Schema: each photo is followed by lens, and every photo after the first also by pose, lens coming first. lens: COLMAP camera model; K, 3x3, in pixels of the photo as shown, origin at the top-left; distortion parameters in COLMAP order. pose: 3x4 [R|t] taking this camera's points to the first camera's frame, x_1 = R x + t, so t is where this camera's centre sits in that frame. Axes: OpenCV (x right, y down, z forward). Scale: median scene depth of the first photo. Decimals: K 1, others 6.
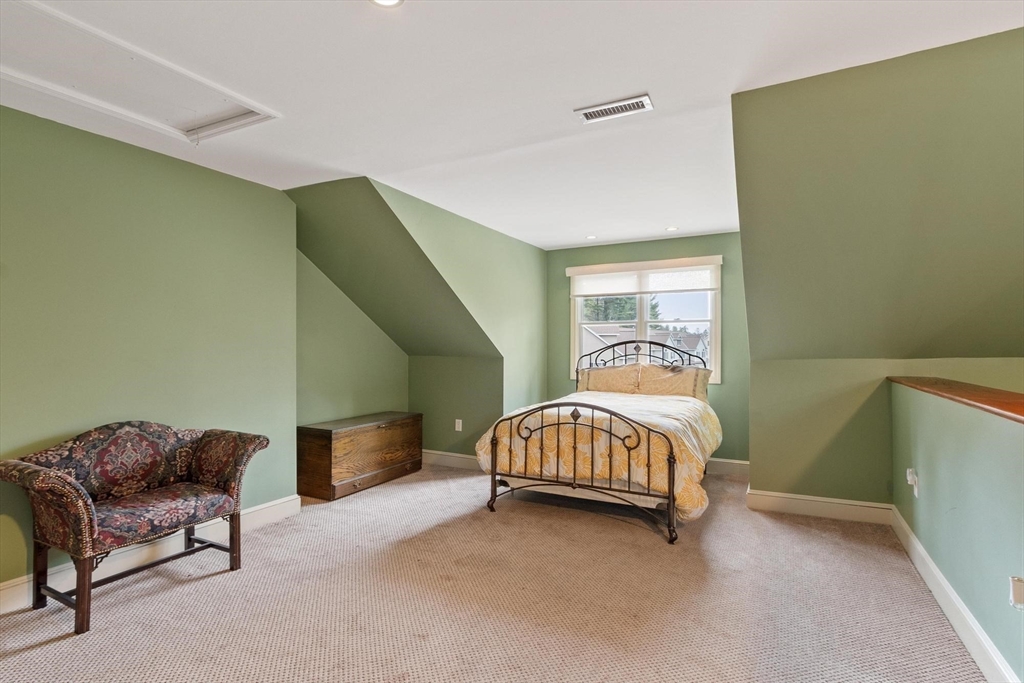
lens RADIAL K [[530.2, 0, 510.2], [0, 530.2, 349.4], [0, 0, 1]] dist [0.005031, 0.000121]
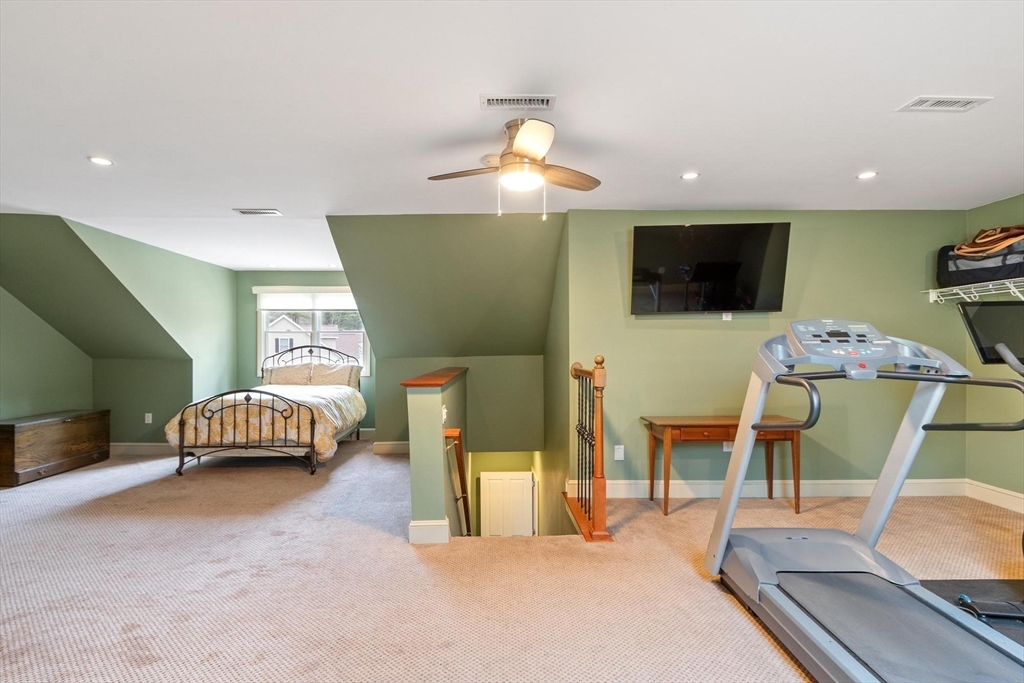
lens RADIAL K [[530.2, 0, 510.2], [0, 530.2, 349.4], [0, 0, 1]] dist [0.005031, 0.000121]
pose [[0.874831, -0.003191, 0.484418, 0.046262], [0.005347, 0.999981, -0.003070, -0.000450], [-0.484399, 0.005276, 0.874831, -0.573428]]
